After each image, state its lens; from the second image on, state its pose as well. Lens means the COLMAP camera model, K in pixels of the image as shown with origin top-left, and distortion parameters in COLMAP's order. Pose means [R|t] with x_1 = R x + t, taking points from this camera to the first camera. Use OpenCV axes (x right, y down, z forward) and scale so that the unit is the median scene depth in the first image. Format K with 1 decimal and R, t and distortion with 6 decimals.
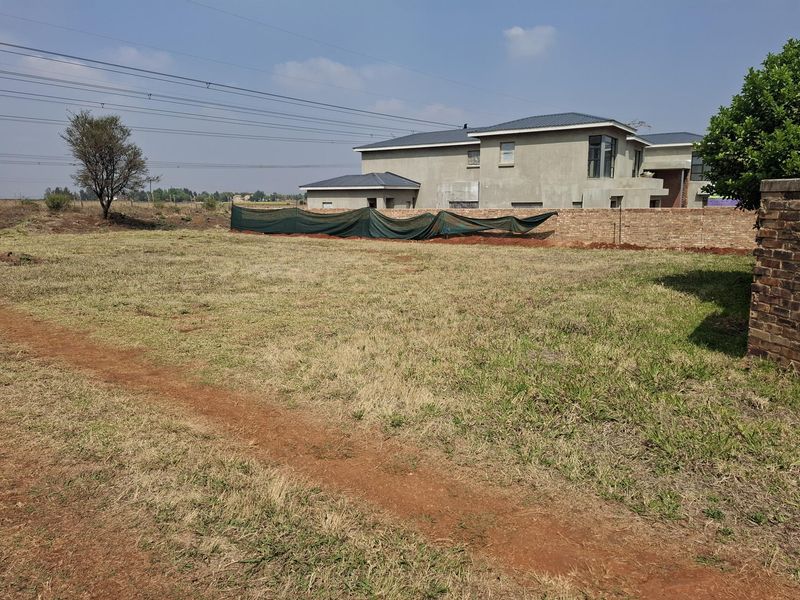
lens RADIAL K [[550.8, 0, 405.8], [0, 550.8, 296.2], [0, 0, 1]] dist [0.108635, -0.140582]
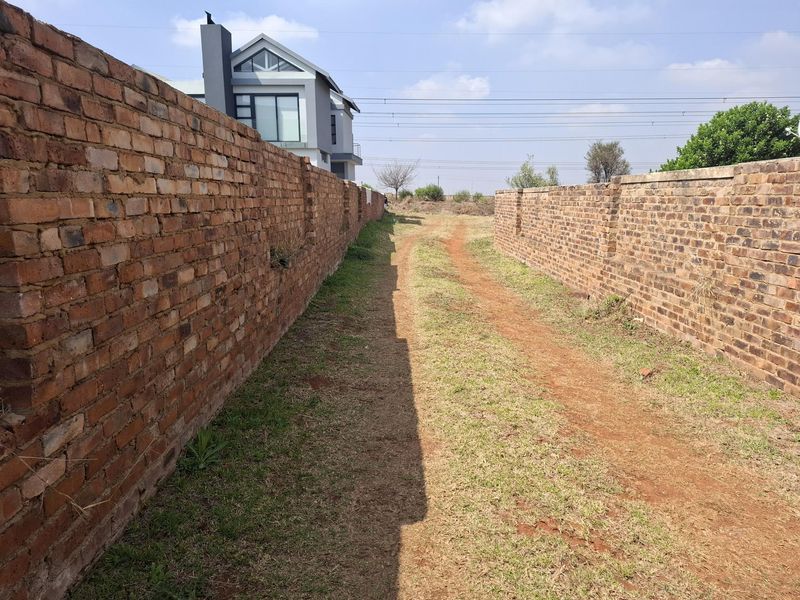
lens RADIAL K [[550.8, 0, 405.8], [0, 550.8, 296.2], [0, 0, 1]] dist [0.108635, -0.140582]
pose [[0.549832, 0.149160, -0.821849, 1.614005], [-0.145698, 0.985969, 0.081473, 0.165678], [0.822470, 0.074945, 0.563849, -0.963665]]
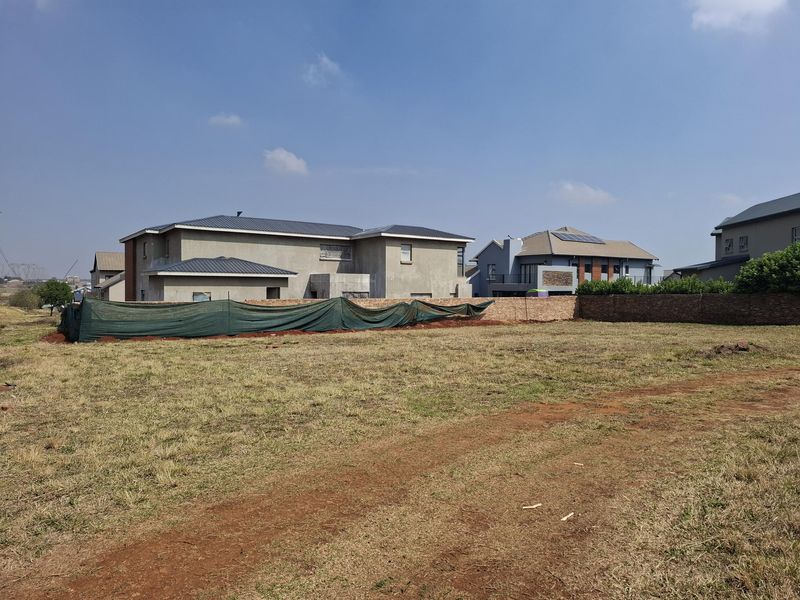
lens RADIAL K [[550.8, 0, 405.8], [0, 550.8, 296.2], [0, 0, 1]] dist [0.108635, -0.140582]
pose [[0.373271, -0.001885, 0.927720, -2.989536], [0.155365, 0.986002, -0.060508, -0.305236], [-0.914620, 0.166721, 0.368339, 1.891055]]
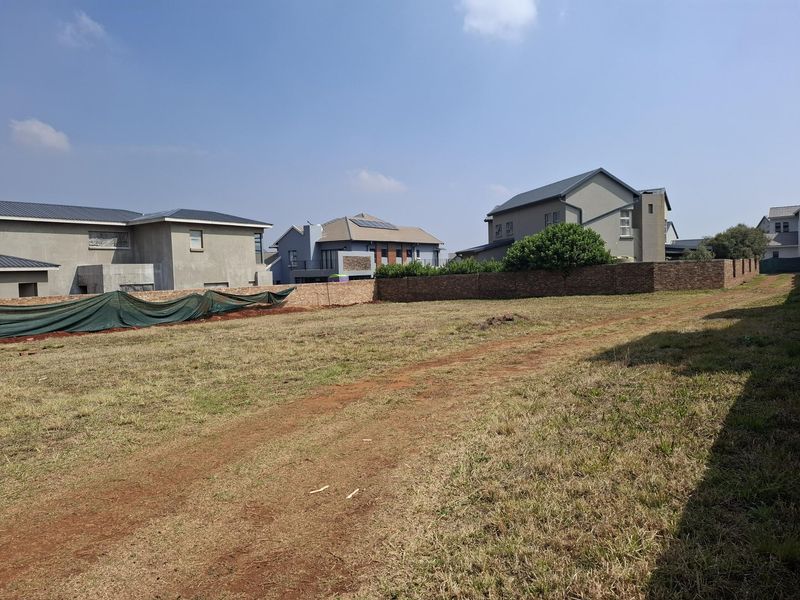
lens RADIAL K [[550.8, 0, 405.8], [0, 550.8, 296.2], [0, 0, 1]] dist [0.108635, -0.140582]
pose [[0.034629, -0.034528, 0.998804, -2.967198], [0.207330, 0.977909, 0.026617, -0.296914], [-0.977658, 0.206160, 0.041023, 1.866492]]
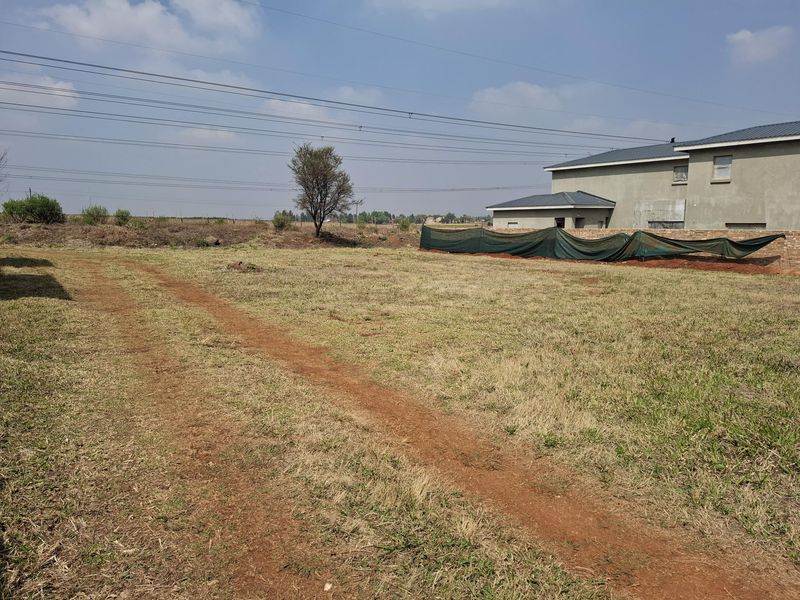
lens RADIAL K [[550.8, 0, 405.8], [0, 550.8, 296.2], [0, 0, 1]] dist [0.108635, -0.140582]
pose [[0.944526, 0.049398, -0.324701, 0.023274], [-0.061809, 0.997695, -0.028012, 0.009884], [0.322569, 0.046528, 0.945402, 0.002155]]
